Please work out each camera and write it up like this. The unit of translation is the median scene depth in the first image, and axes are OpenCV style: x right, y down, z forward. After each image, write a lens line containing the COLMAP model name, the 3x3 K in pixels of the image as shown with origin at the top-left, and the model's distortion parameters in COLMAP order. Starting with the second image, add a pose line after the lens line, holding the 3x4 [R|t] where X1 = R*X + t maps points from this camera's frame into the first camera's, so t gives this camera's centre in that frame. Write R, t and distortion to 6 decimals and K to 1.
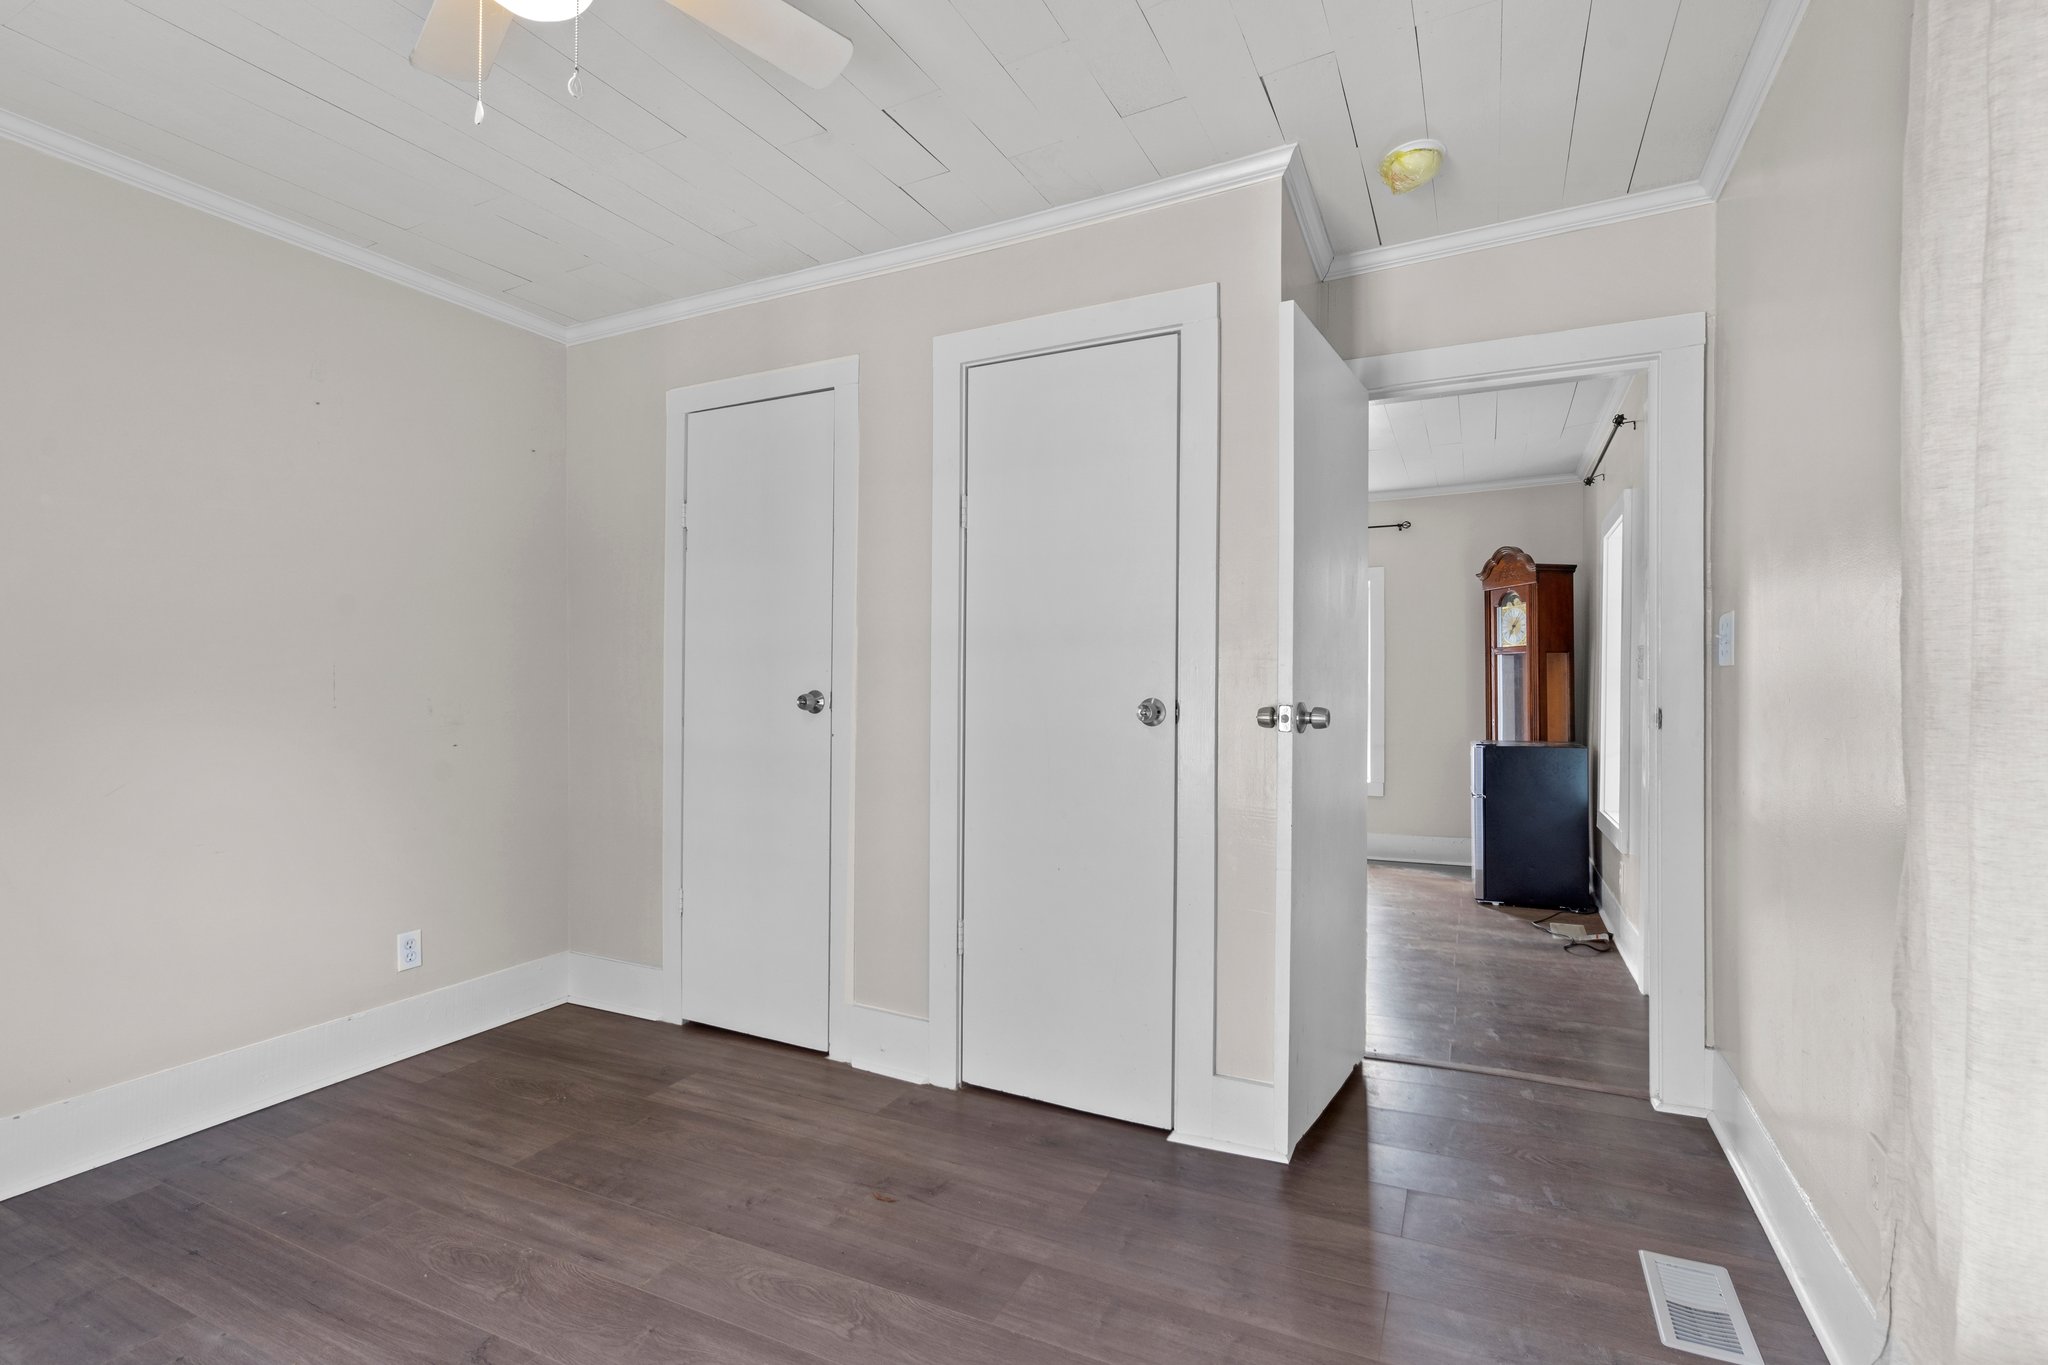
lens RADIAL K [[941.8, 0, 1031.4], [0, 941.8, 657.2], [0, 0, 1]] dist [0.002534, 0.000704]
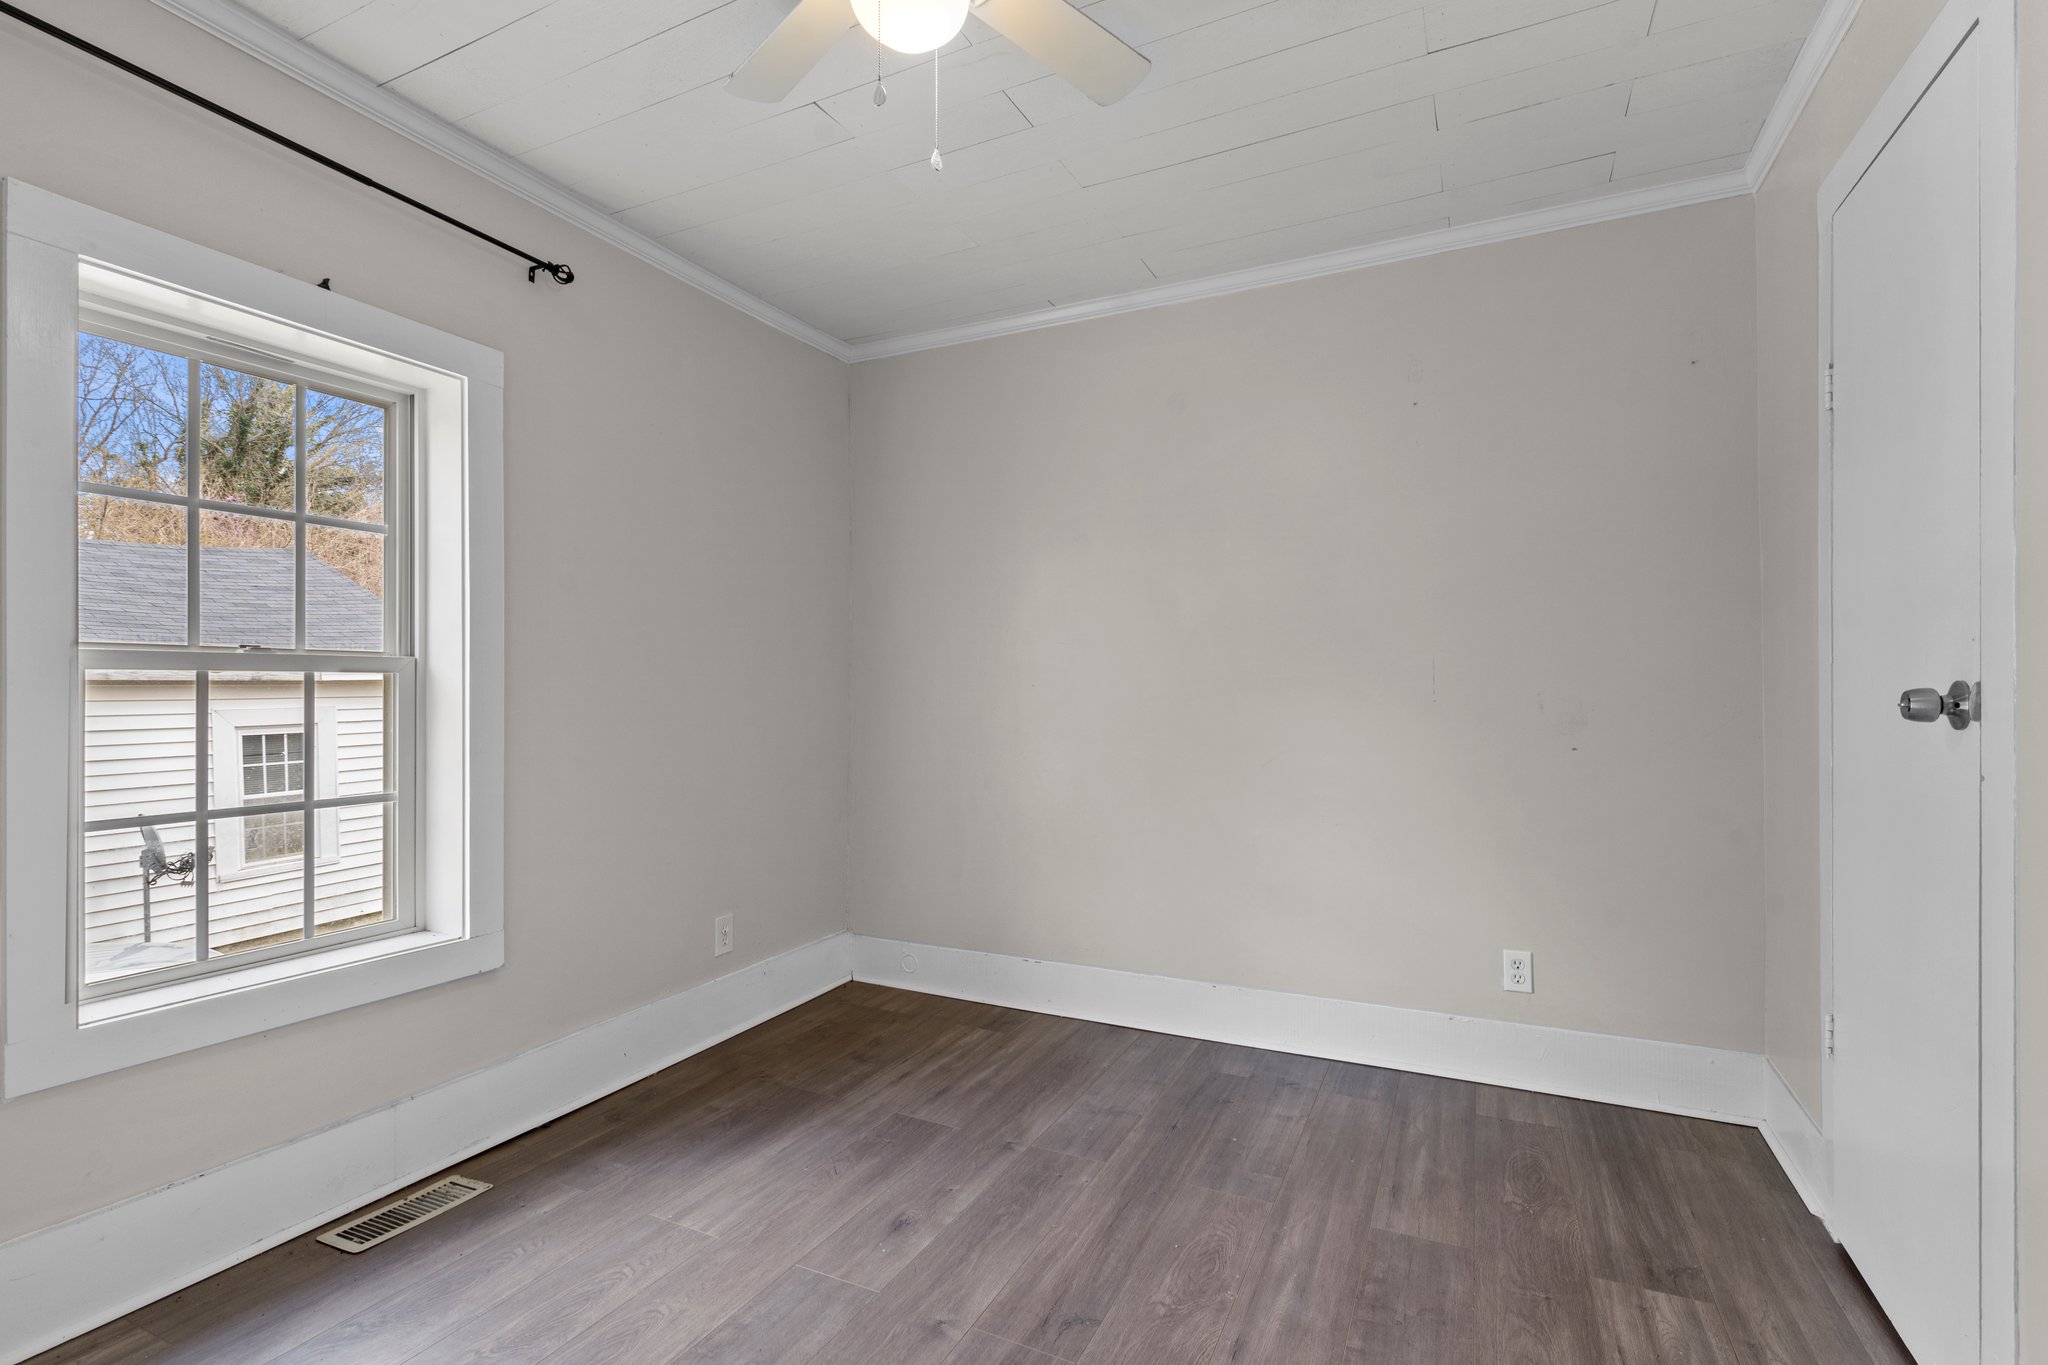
lens RADIAL K [[951.5, 0, 1034.2], [0, 951.5, 674.5], [0, 0, 1]] dist [0.002627, 0.000517]
pose [[-0.023467, -0.014560, -0.999619, 0.311229], [0.044204, 0.998901, -0.015588, 0.022137], [0.998747, -0.044553, -0.022797, 0.649394]]
